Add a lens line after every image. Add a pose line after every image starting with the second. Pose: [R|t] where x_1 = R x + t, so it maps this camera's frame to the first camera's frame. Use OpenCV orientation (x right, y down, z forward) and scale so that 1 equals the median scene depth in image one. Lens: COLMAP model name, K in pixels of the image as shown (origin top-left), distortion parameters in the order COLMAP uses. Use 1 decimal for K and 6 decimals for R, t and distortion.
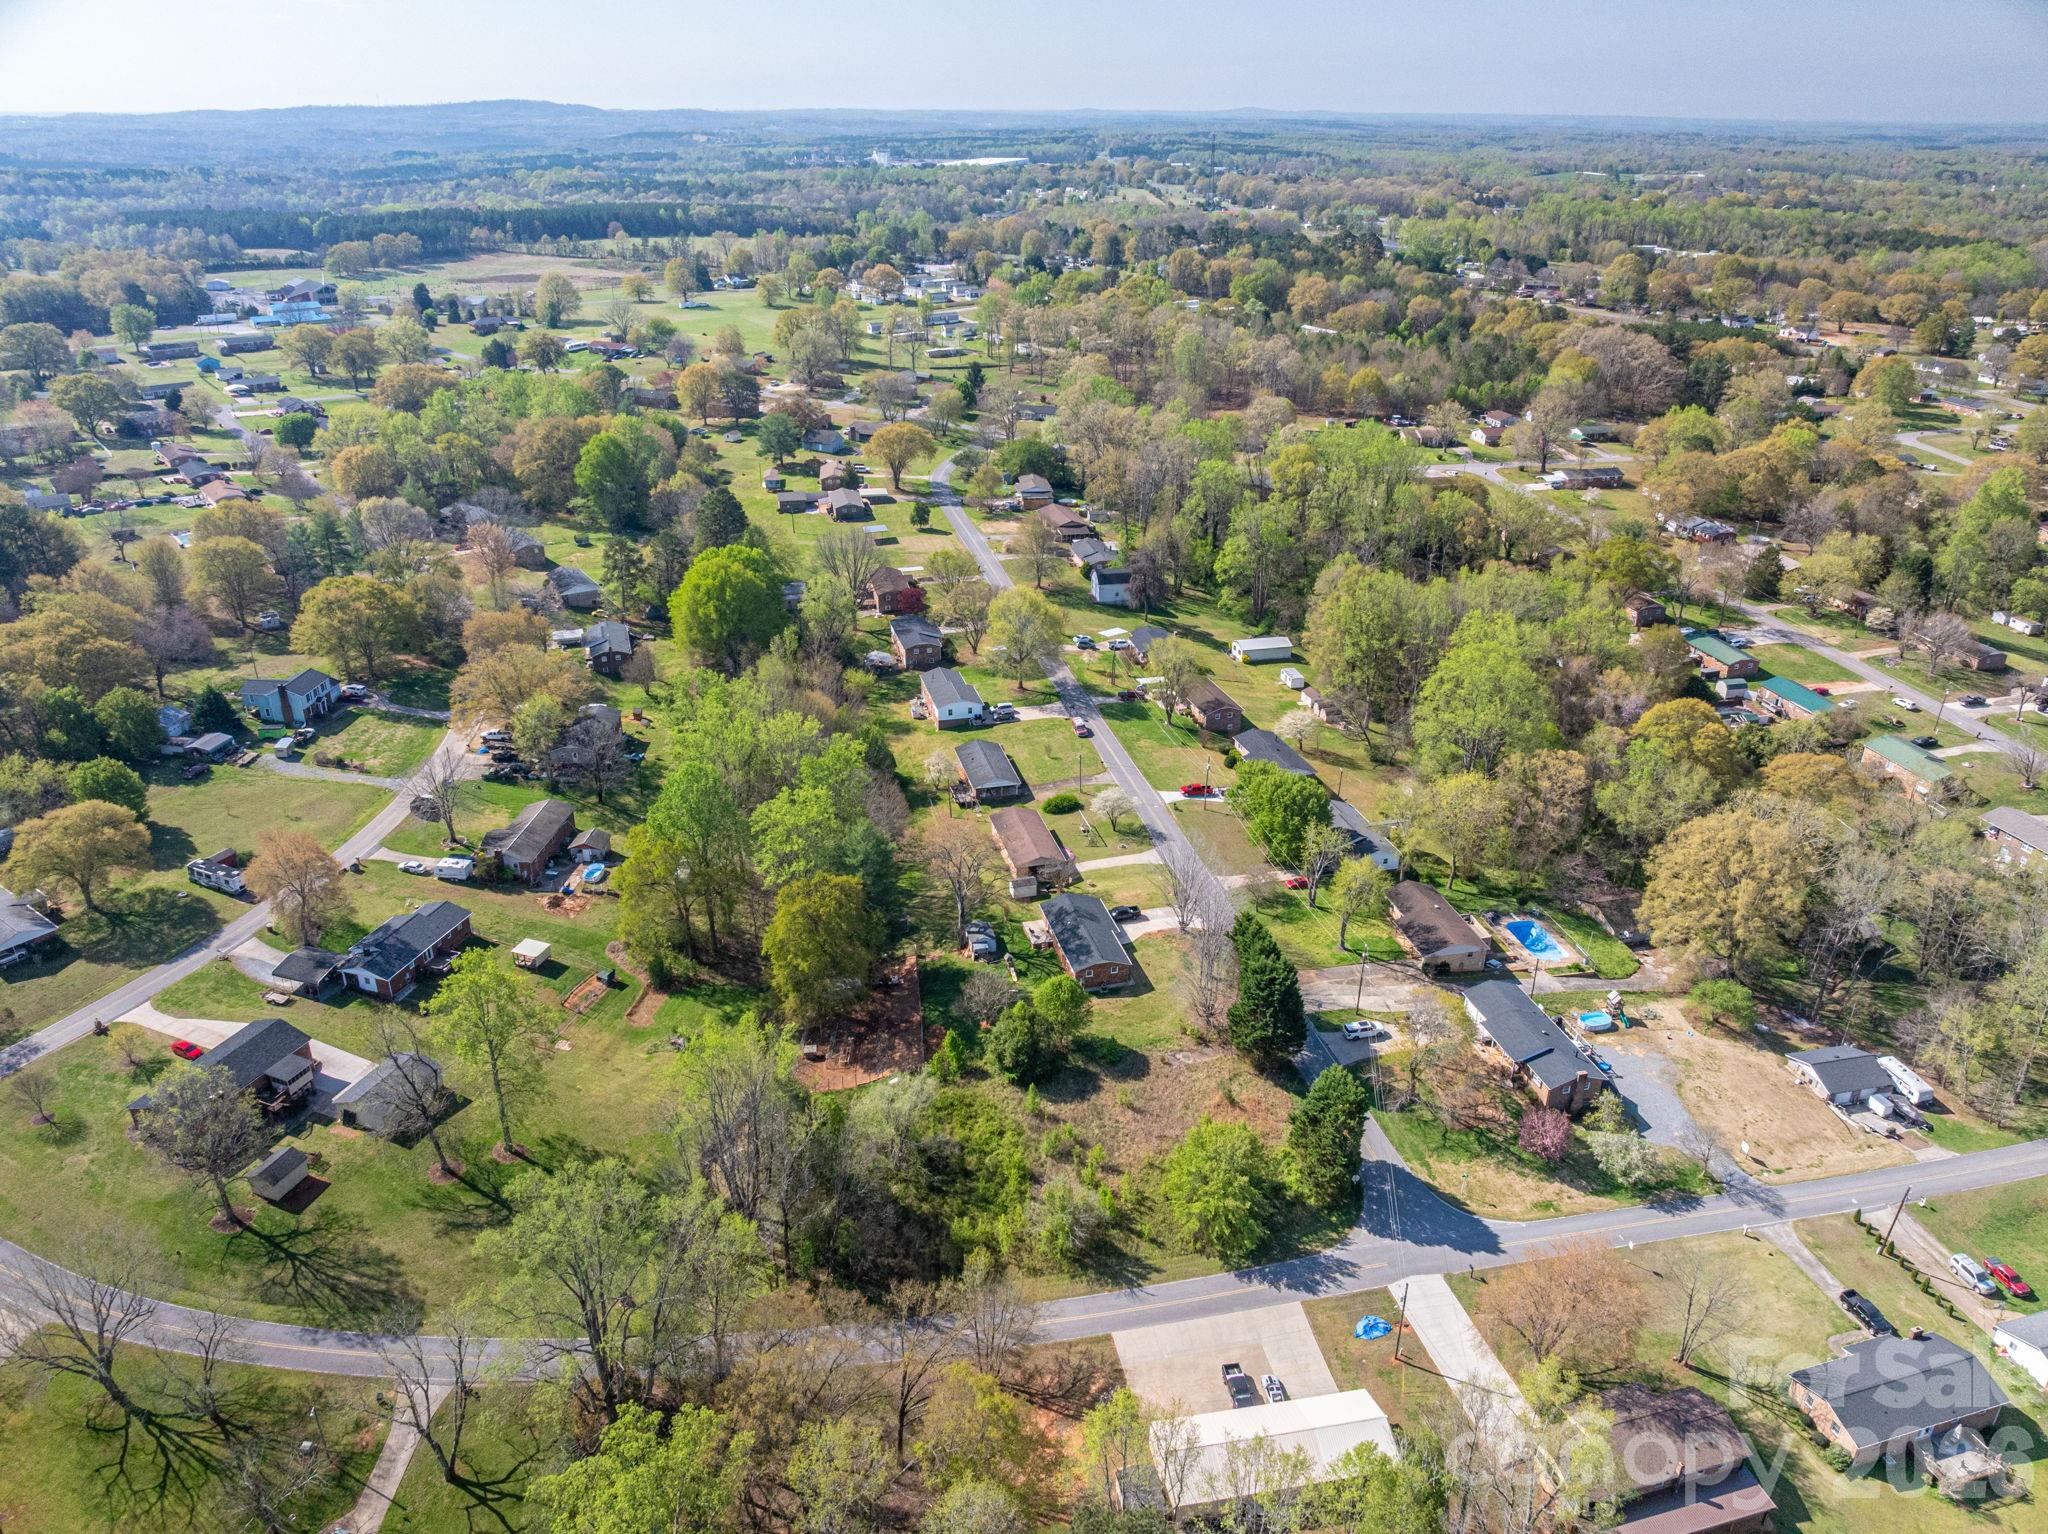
lens RADIAL K [[1439.2, 0, 1036.0], [0, 1439.2, 772.9], [0, 0, 1]] dist [-0.034760, 0.002953]
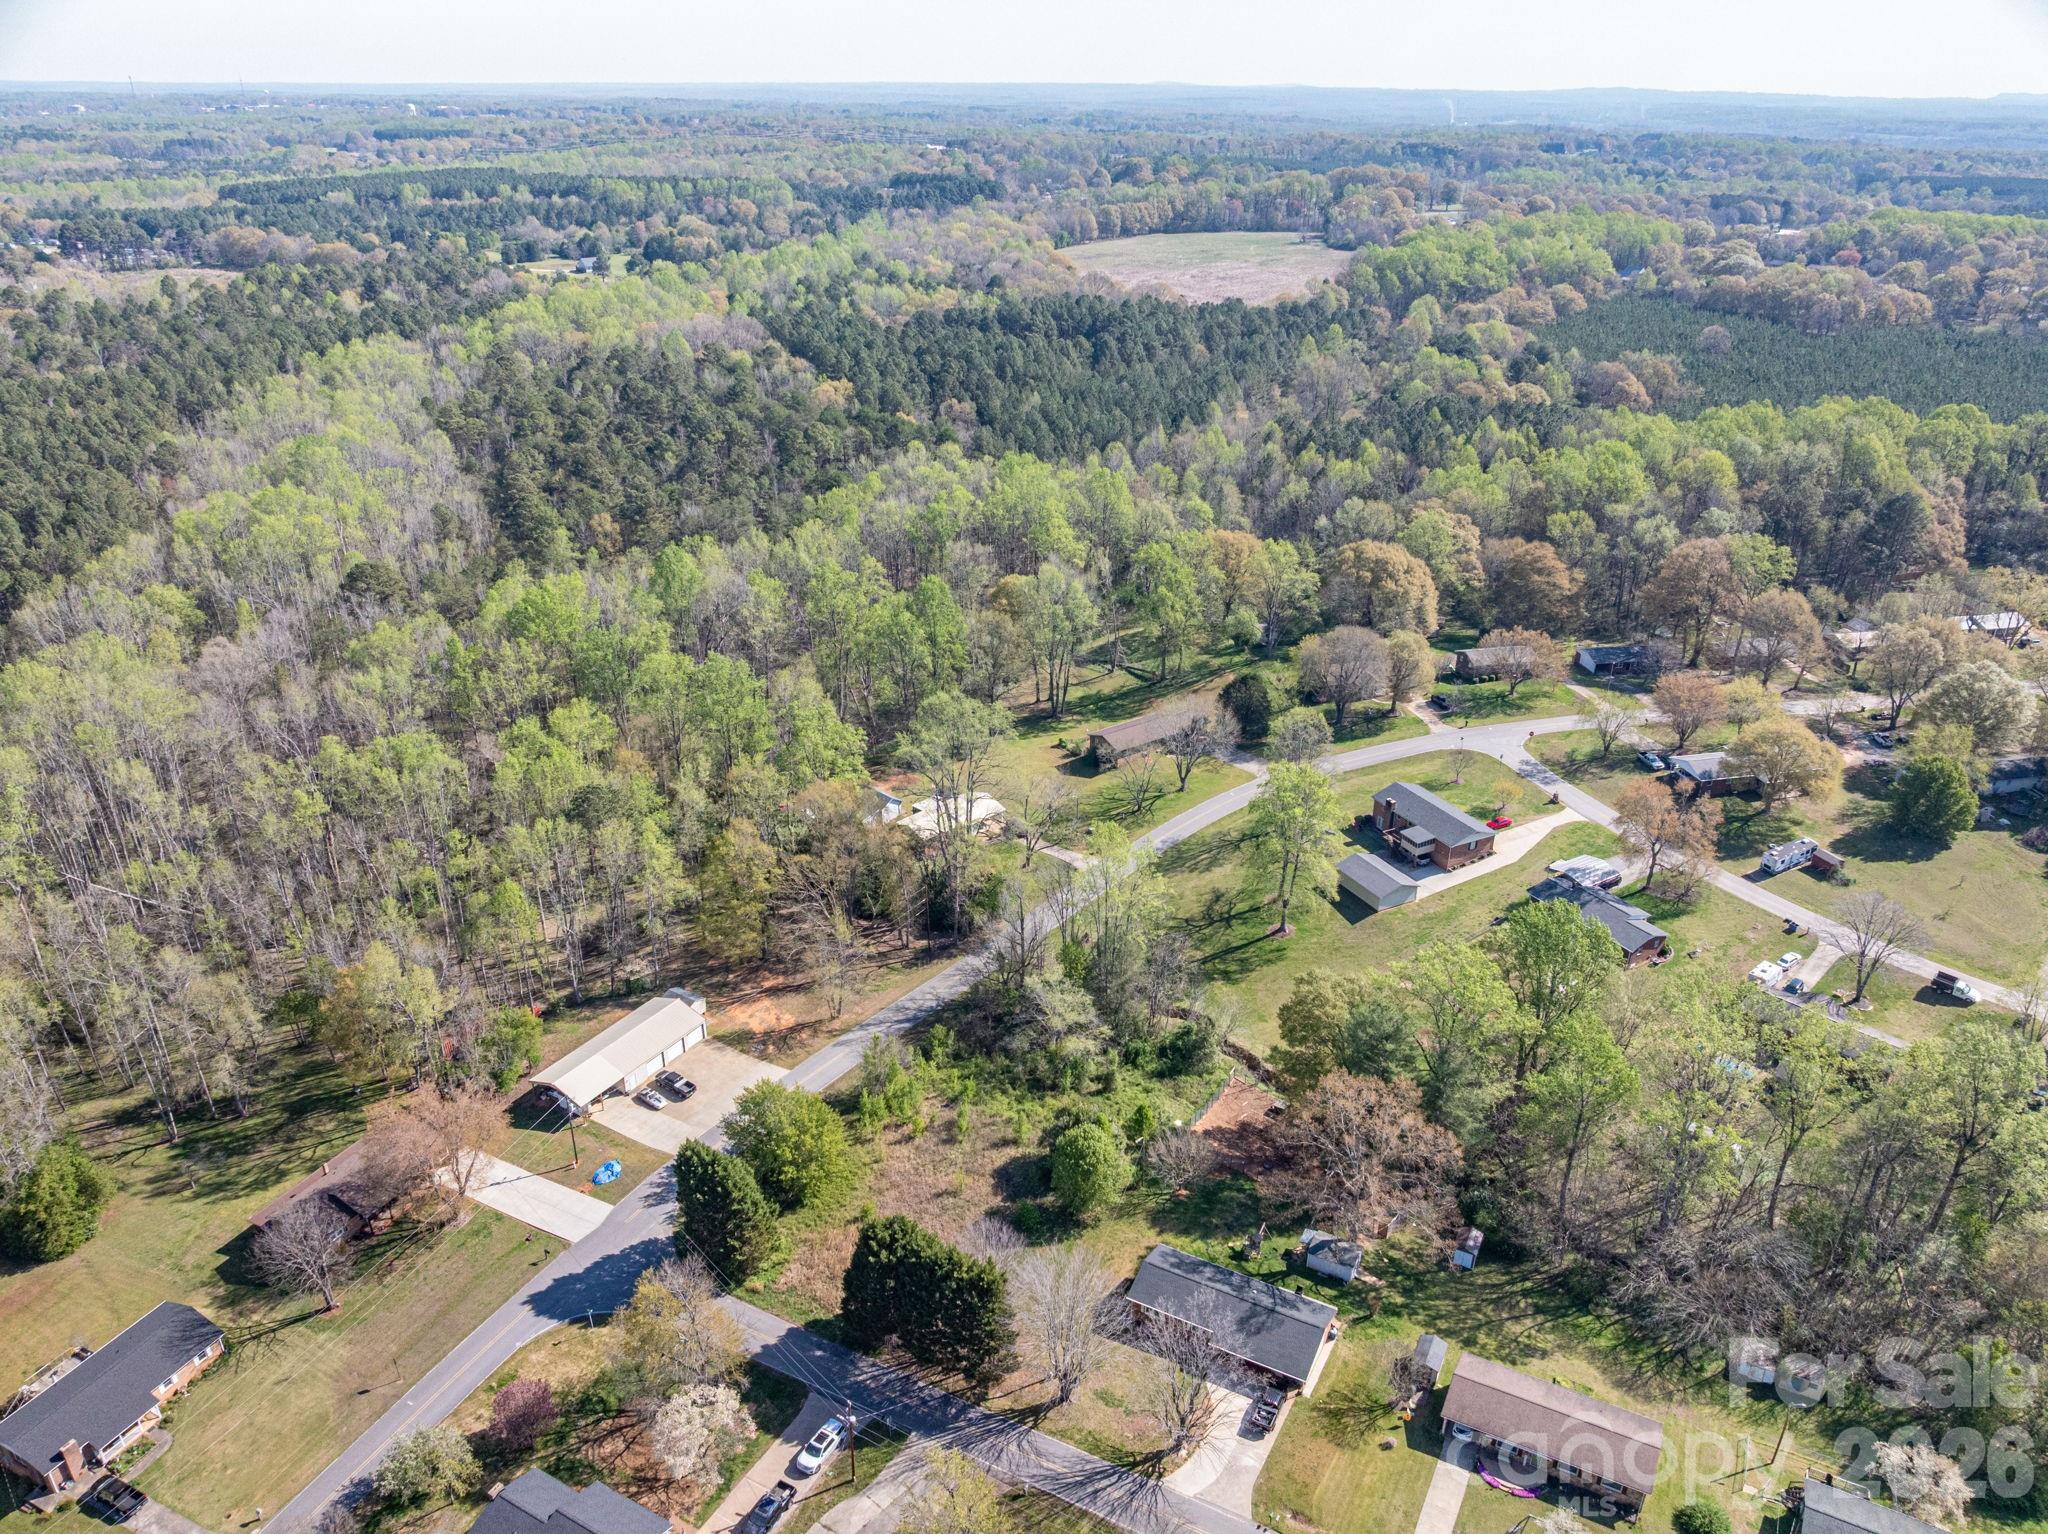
lens RADIAL K [[1444.1, 0, 1034.0], [0, 1444.1, 760.7], [0, 0, 1]] dist [-0.045905, 0.023315]
pose [[-0.678093, 0.302247, -0.669952, 0.396054], [-0.322871, 0.696366, 0.640959, -0.396216], [0.660260, 0.650938, -0.374614, 0.855164]]
